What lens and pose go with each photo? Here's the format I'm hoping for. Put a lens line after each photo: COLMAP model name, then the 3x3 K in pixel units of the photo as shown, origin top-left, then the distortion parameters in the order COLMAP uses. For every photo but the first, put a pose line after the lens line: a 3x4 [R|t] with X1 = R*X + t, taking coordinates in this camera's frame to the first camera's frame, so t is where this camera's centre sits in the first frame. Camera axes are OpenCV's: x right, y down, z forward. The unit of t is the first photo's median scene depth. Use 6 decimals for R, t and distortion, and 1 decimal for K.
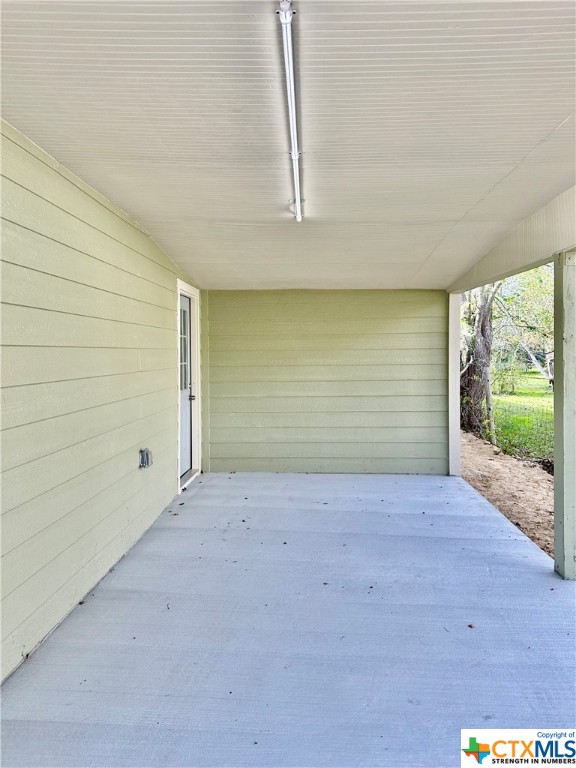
lens RADIAL K [[542.4, 0, 292.1], [0, 542.4, 378.9], [0, 0, 1]] dist [0.027683, -0.032789]
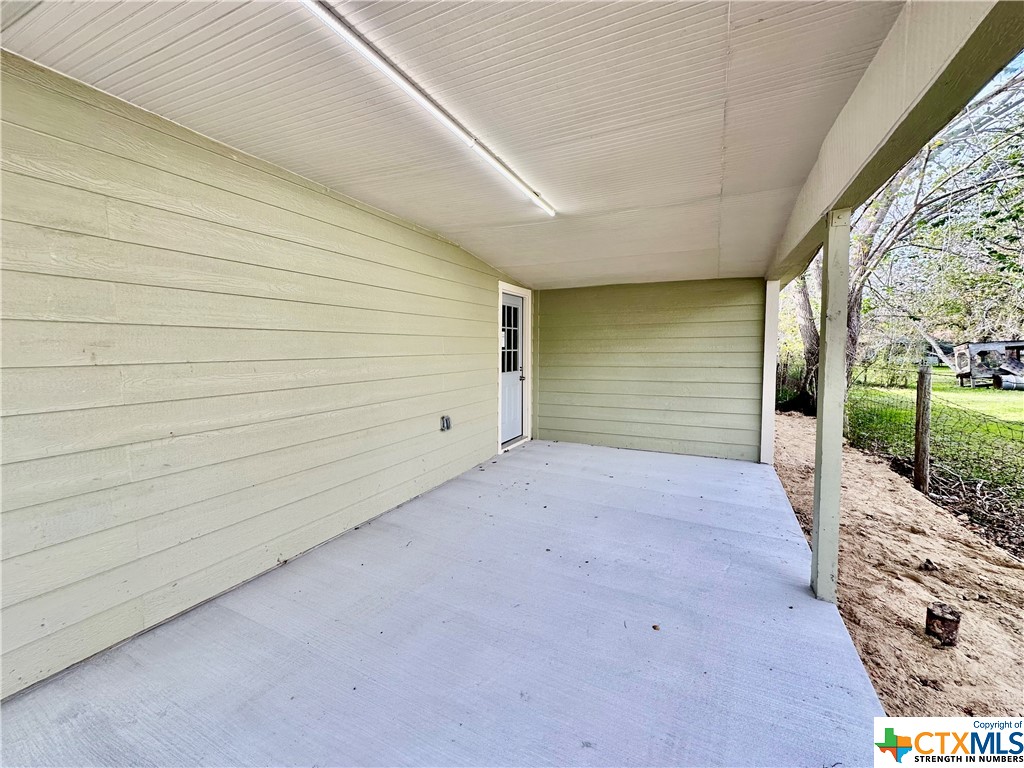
lens RADIAL K [[412.4, 0, 513.9], [0, 412.4, 381.8], [0, 0, 1]] dist [-0.003808, 0.000539]
pose [[0.917811, 0.032931, -0.395649, 0.176171], [-0.018914, 0.999049, 0.039277, 0.006250], [0.396567, -0.028565, 0.917561, 0.130362]]
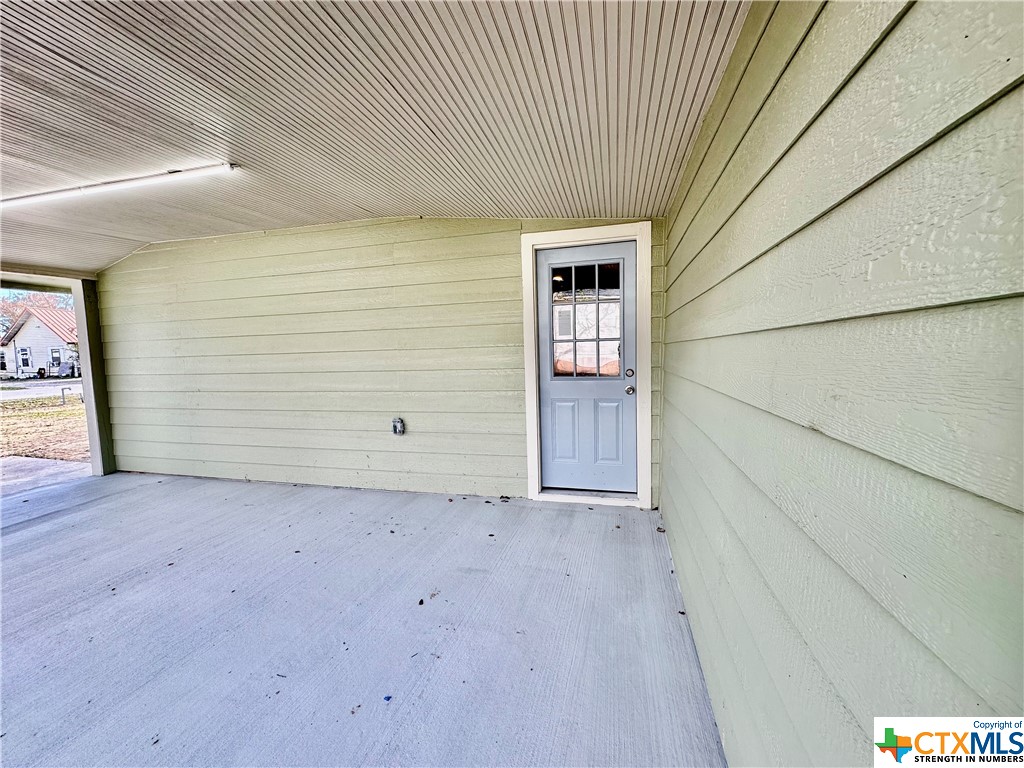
lens RADIAL K [[412.4, 0, 514.9], [0, 412.4, 381.4], [0, 0, 1]] dist [-0.003808, 0.000539]
pose [[-0.209970, 0.089484, -0.973604, 0.357448], [-0.016903, 0.995322, 0.095125, -0.023477], [0.977562, 0.036430, -0.207476, 0.994472]]
